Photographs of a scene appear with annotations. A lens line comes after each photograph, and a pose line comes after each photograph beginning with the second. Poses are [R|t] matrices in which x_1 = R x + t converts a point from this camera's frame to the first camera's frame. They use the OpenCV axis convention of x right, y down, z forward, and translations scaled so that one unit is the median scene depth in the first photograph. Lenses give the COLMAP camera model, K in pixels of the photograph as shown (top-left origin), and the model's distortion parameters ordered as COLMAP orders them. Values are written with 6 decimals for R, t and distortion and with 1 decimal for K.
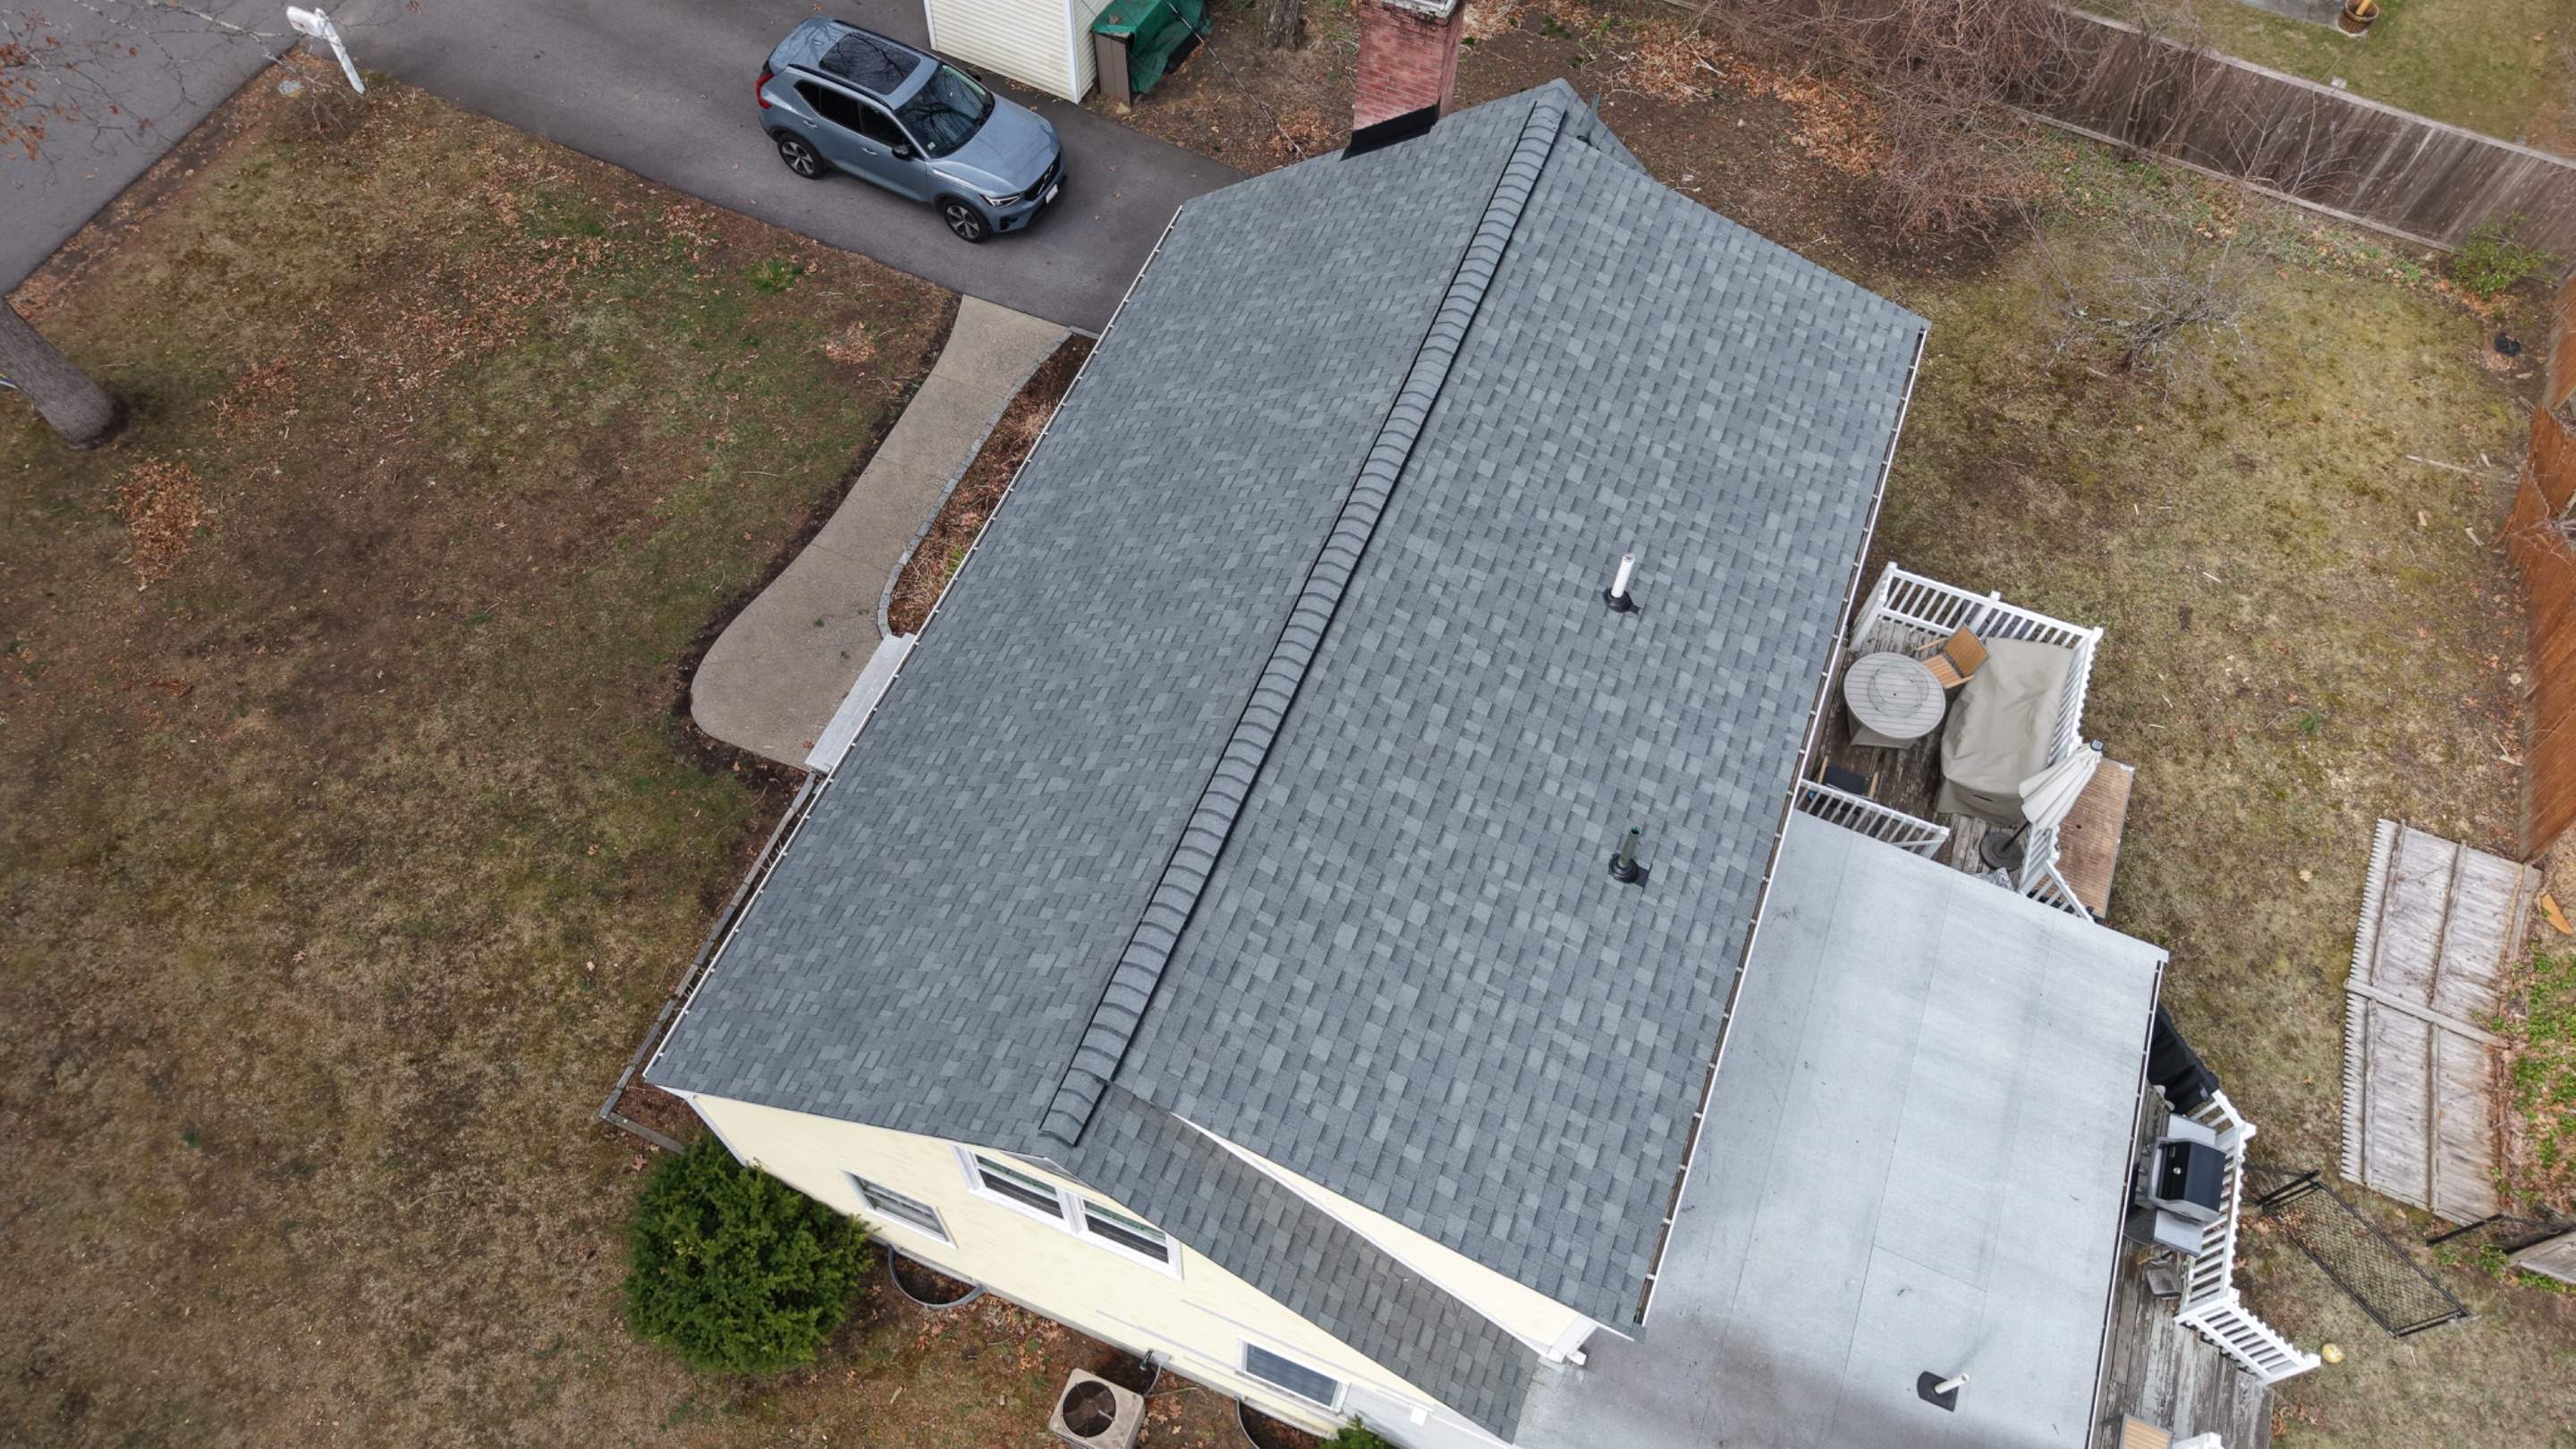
lens RADIAL K [[1716.7, 0, 1282.9], [0, 1716.7, 732.2], [0, 0, 1]] dist [0.024617, -0.019054]
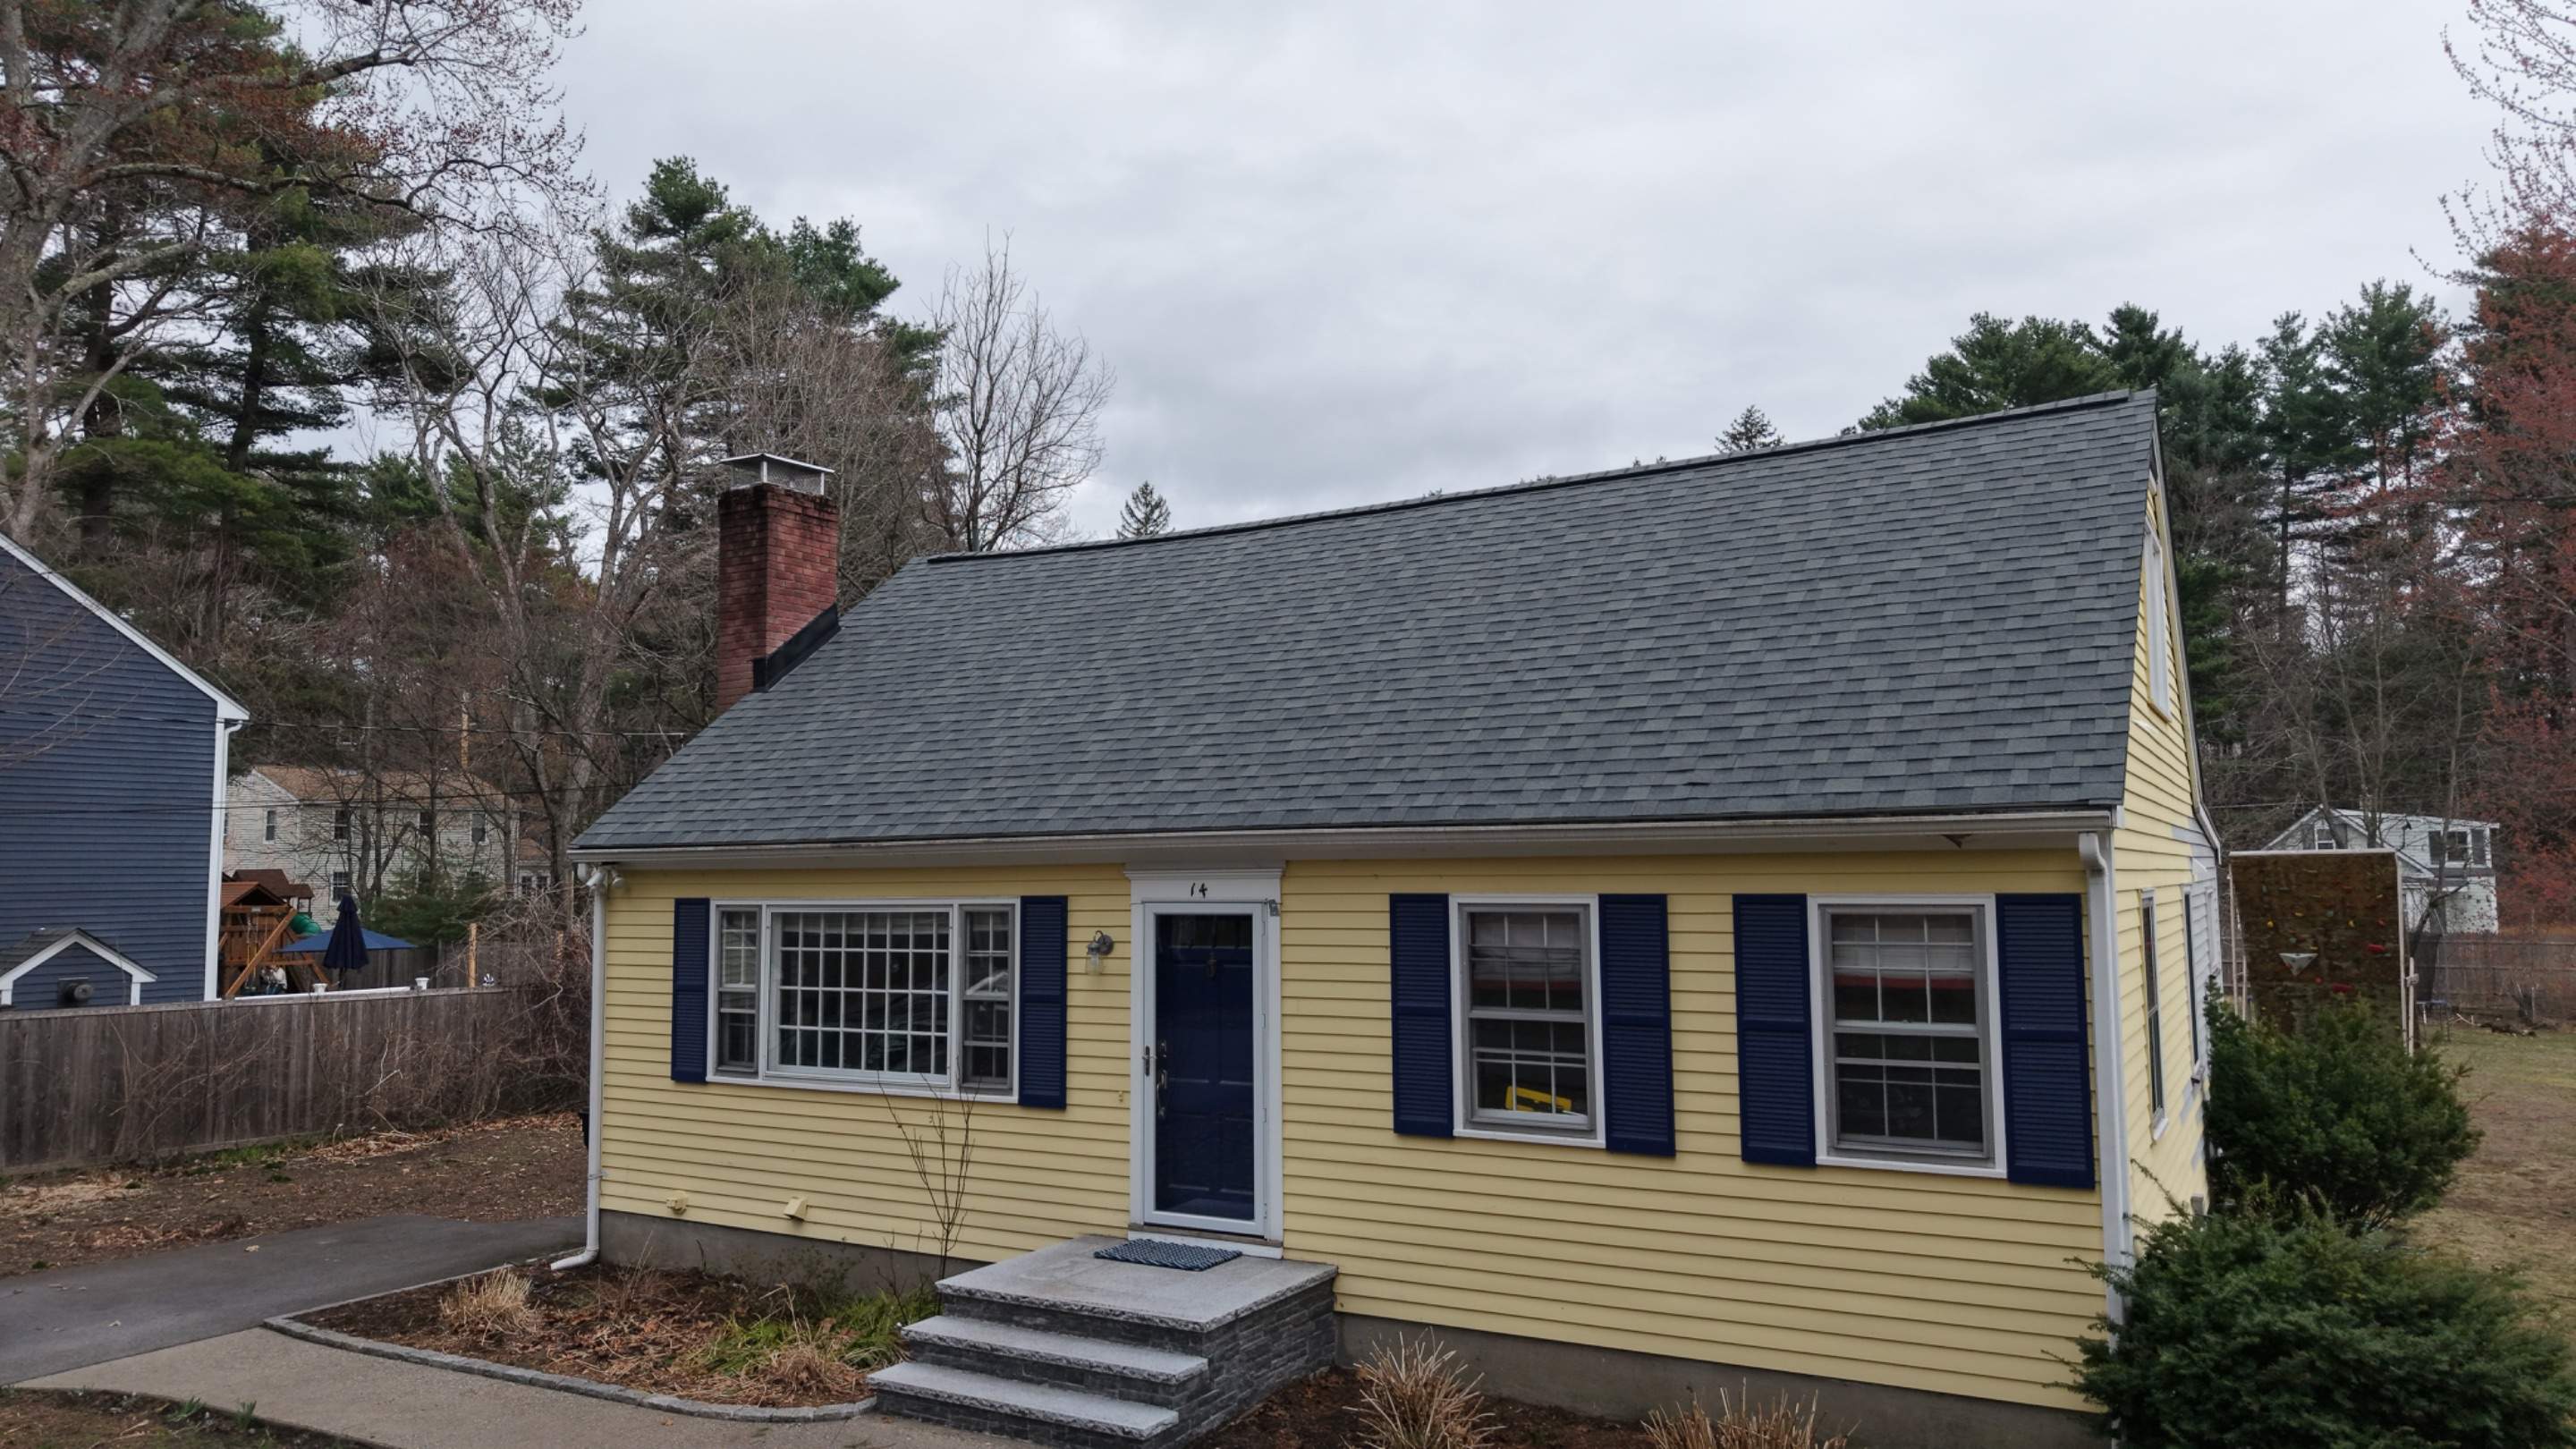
lens RADIAL K [[1716.7, 0, 1282.9], [0, 1716.7, 732.2], [0, 0, 1]] dist [0.024617, -0.019054]
pose [[0.152305, 0.051568, 0.986987, -0.711792], [0.860517, 0.484271, -0.158091, 0.032118], [-0.486122, 0.873397, 0.029381, 0.798947]]
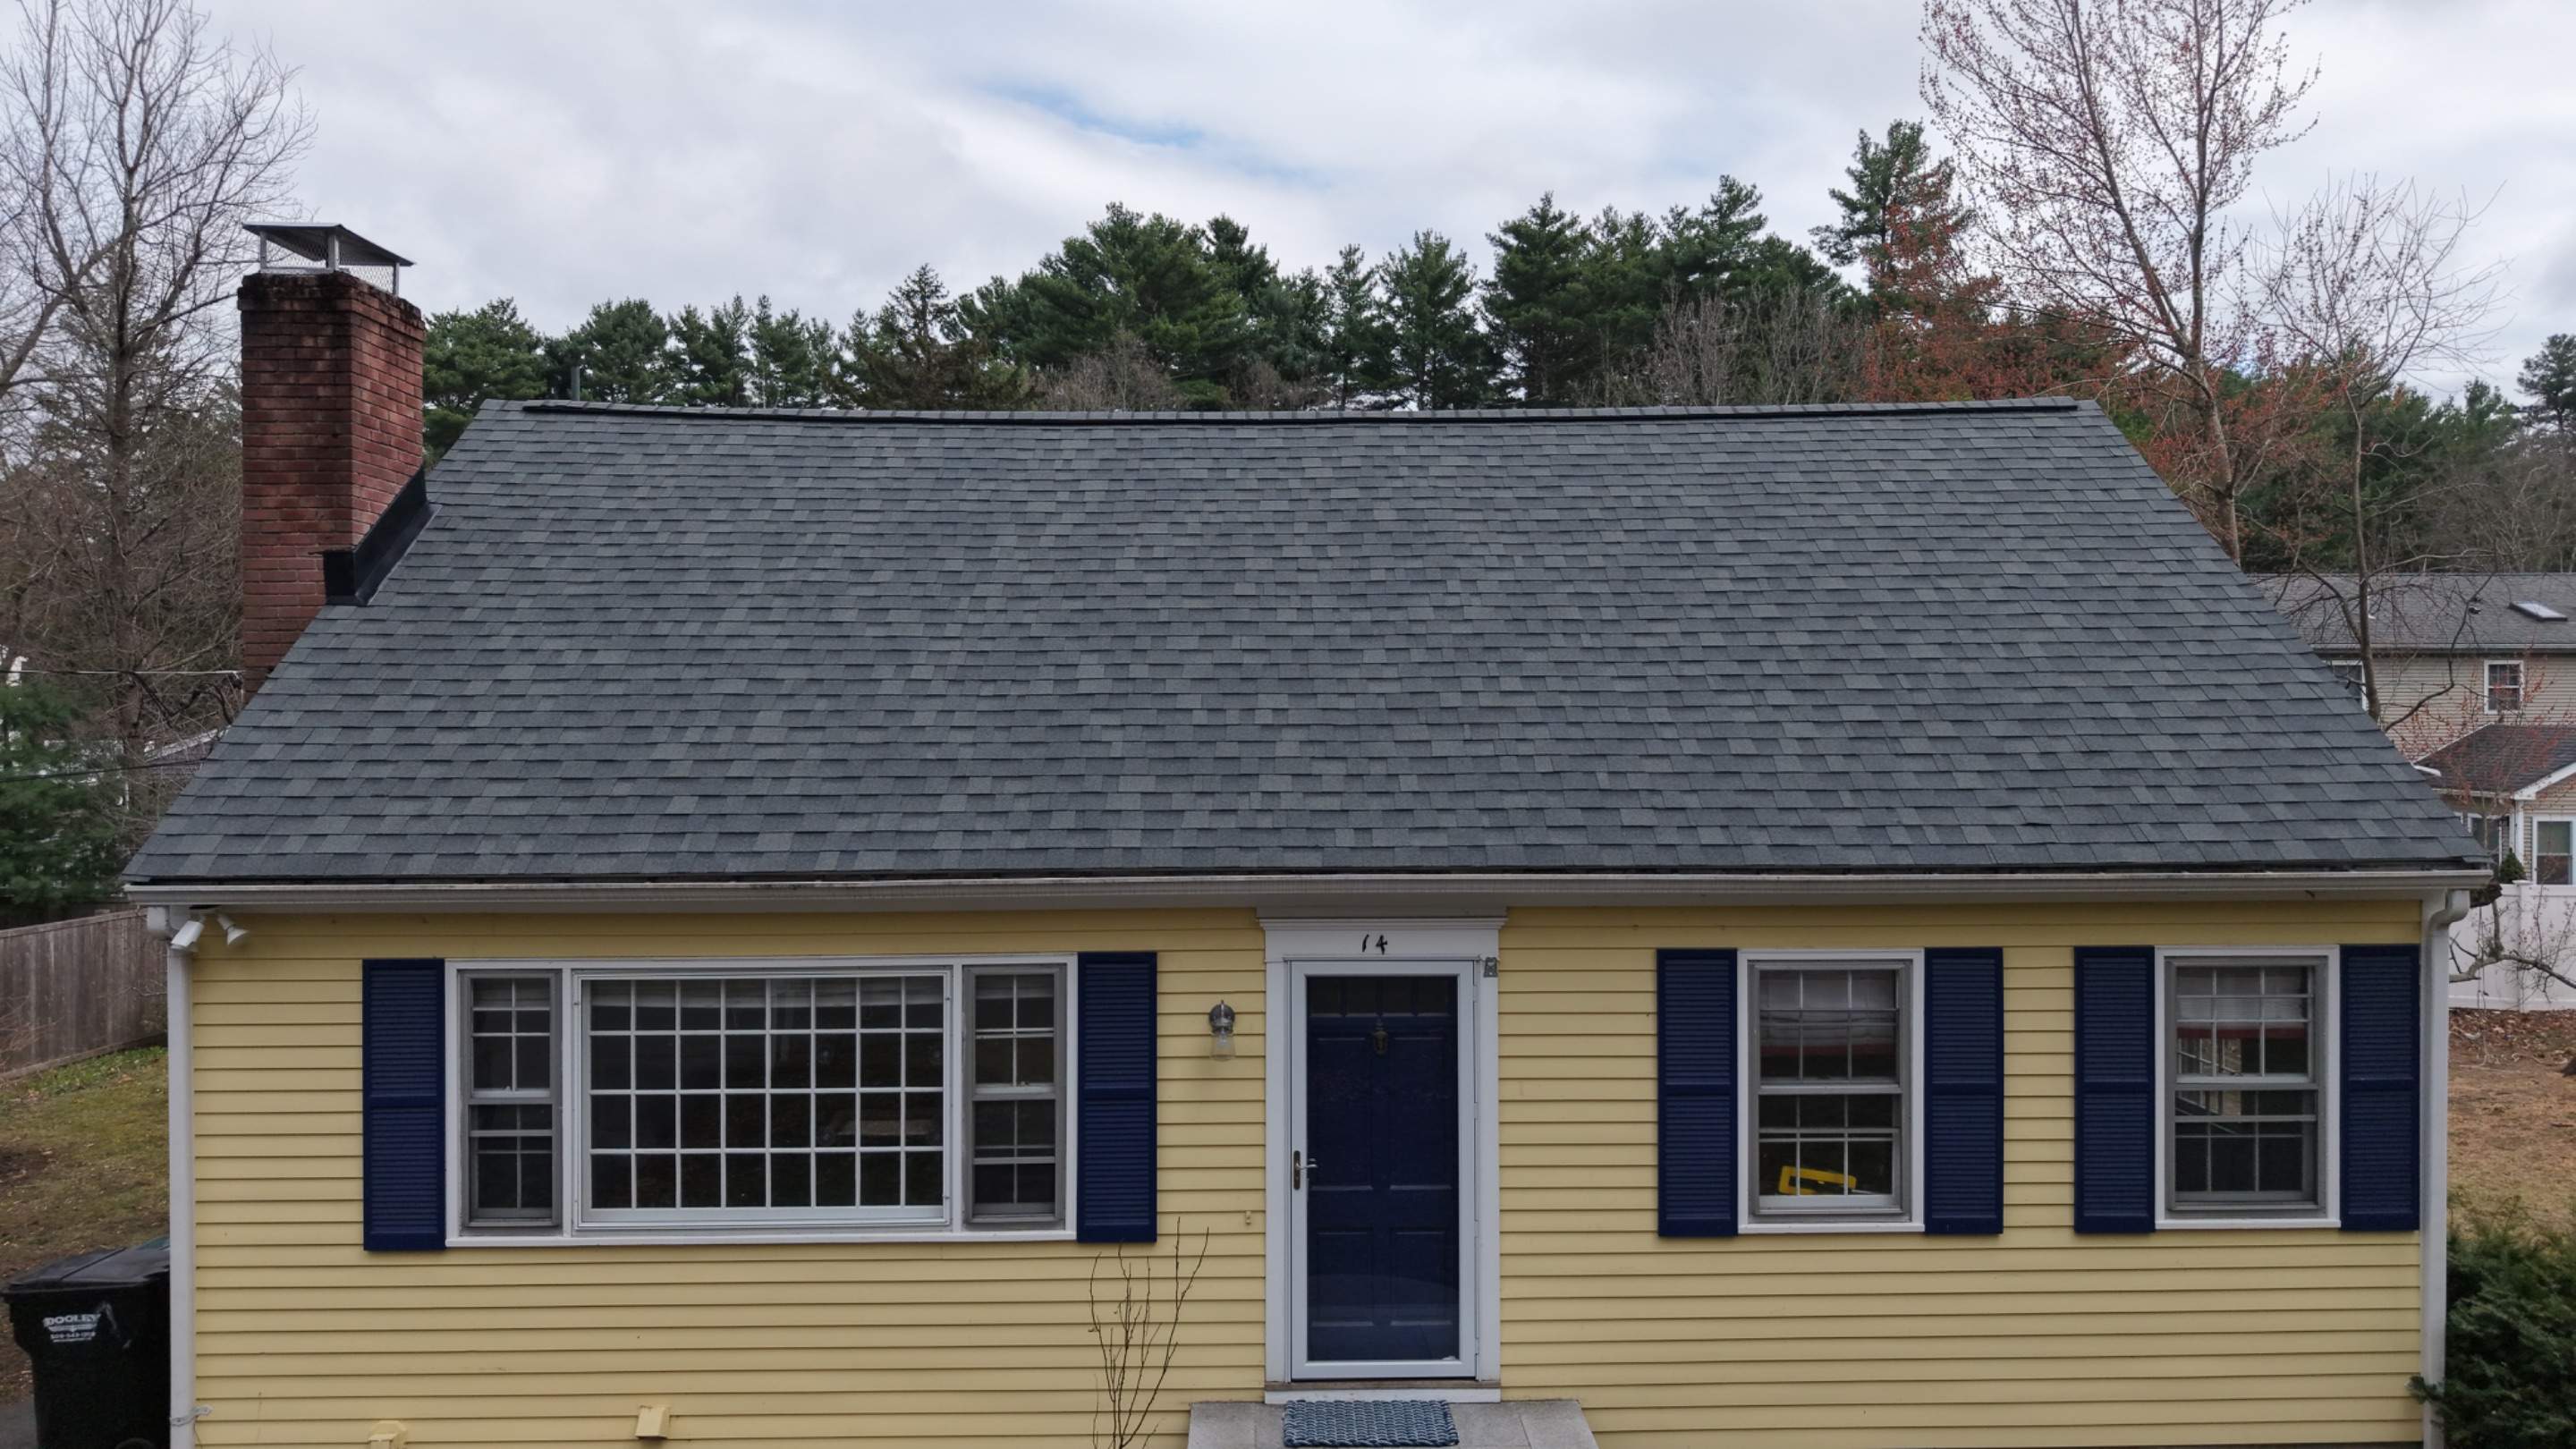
lens RADIAL K [[1722.2, 0, 1282.3], [0, 1722.2, 732.3], [0, 0, 1]] dist [0.008027, 0.001222]
pose [[-0.391287, -0.034354, 0.919627, -0.543920], [0.790869, 0.498413, 0.355121, -0.253803], [-0.470554, 0.866259, -0.167853, 0.911577]]
